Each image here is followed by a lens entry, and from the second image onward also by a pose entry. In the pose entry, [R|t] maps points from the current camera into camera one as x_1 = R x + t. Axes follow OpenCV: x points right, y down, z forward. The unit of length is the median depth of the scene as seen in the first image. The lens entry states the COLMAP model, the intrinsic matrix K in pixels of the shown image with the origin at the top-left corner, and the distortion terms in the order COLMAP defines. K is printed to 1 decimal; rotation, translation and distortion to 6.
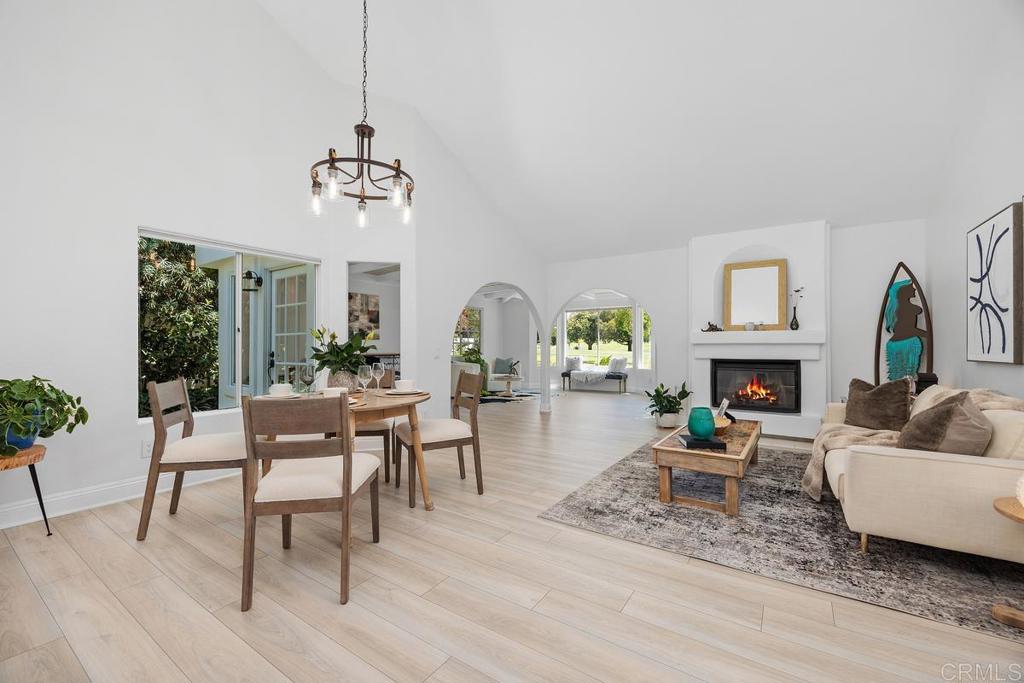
lens RADIAL K [[423.4, 0, 512.1], [0, 423.4, 346.2], [0, 0, 1]] dist [0.001517, 0.000456]
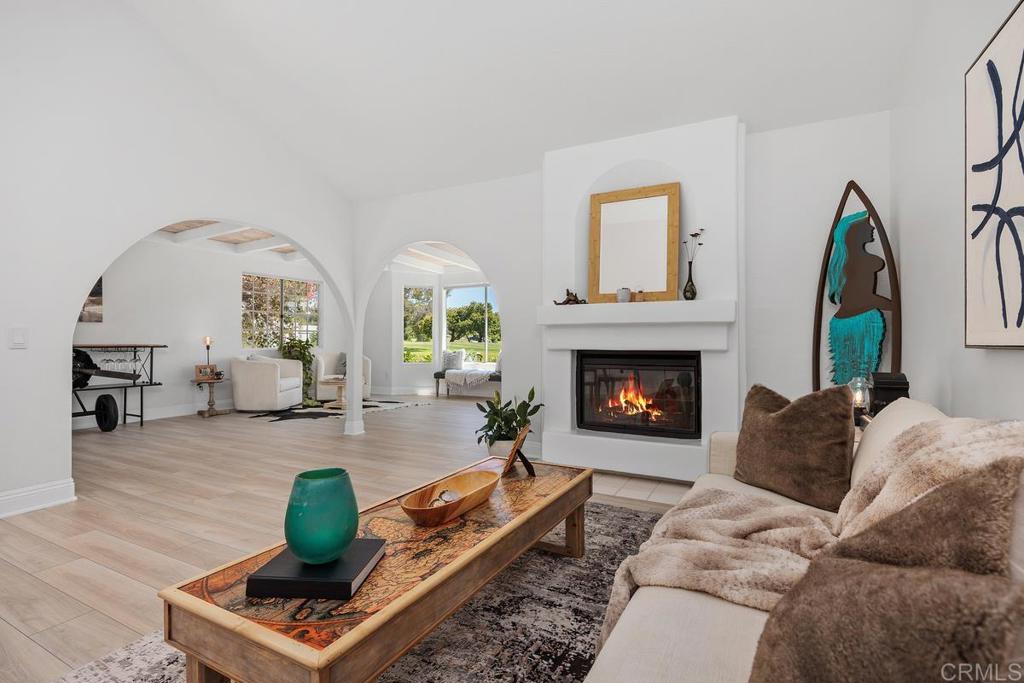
lens RADIAL K [[491.2, 0, 509.0], [0, 491.2, 341.1], [0, 0, 1]] dist [0.002049, -0.000849]
pose [[0.994653, 0.001479, 0.103266, 0.350338], [-0.001433, 0.999999, -0.000514, 0.019800], [-0.103267, 0.000363, 0.994654, 0.348282]]
